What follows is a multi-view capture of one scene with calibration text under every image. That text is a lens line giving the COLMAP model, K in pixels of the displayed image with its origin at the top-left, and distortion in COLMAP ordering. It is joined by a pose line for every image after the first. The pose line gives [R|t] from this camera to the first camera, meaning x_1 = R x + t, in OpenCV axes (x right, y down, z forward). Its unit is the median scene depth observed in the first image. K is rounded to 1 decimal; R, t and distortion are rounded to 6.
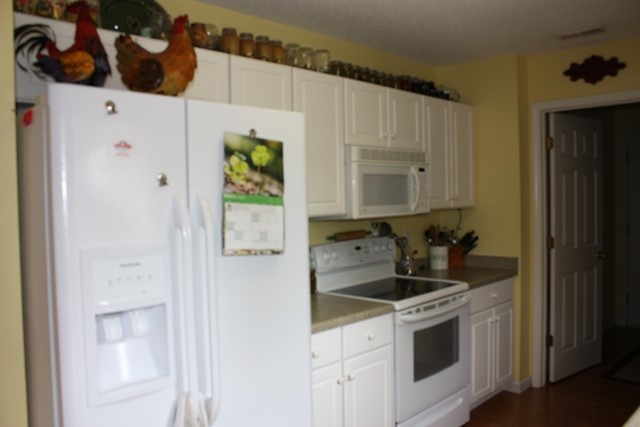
lens RADIAL K [[532.8, 0, 320.0], [0, 532.8, 213.5], [0, 0, 1]] dist [-0.178338, 0.141091]
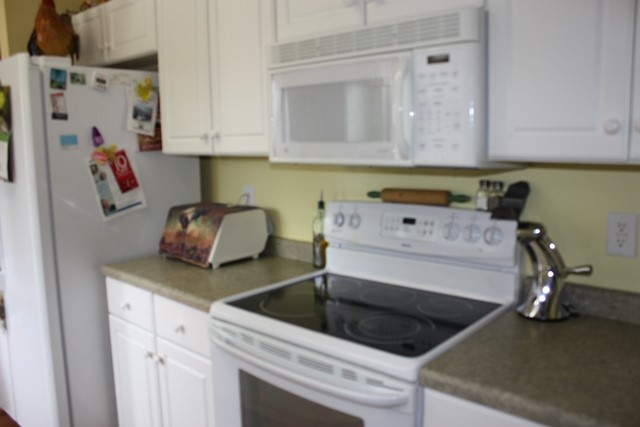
lens RADIAL K [[532.8, 0, 320.0], [0, 532.8, 213.5], [0, 0, 1]] dist [-0.178338, 0.141091]
pose [[0.049012, 0.161812, -0.985604, 0.634324], [-0.014917, 0.986798, 0.161267, -0.029469], [0.998687, 0.006798, 0.050779, 0.940383]]
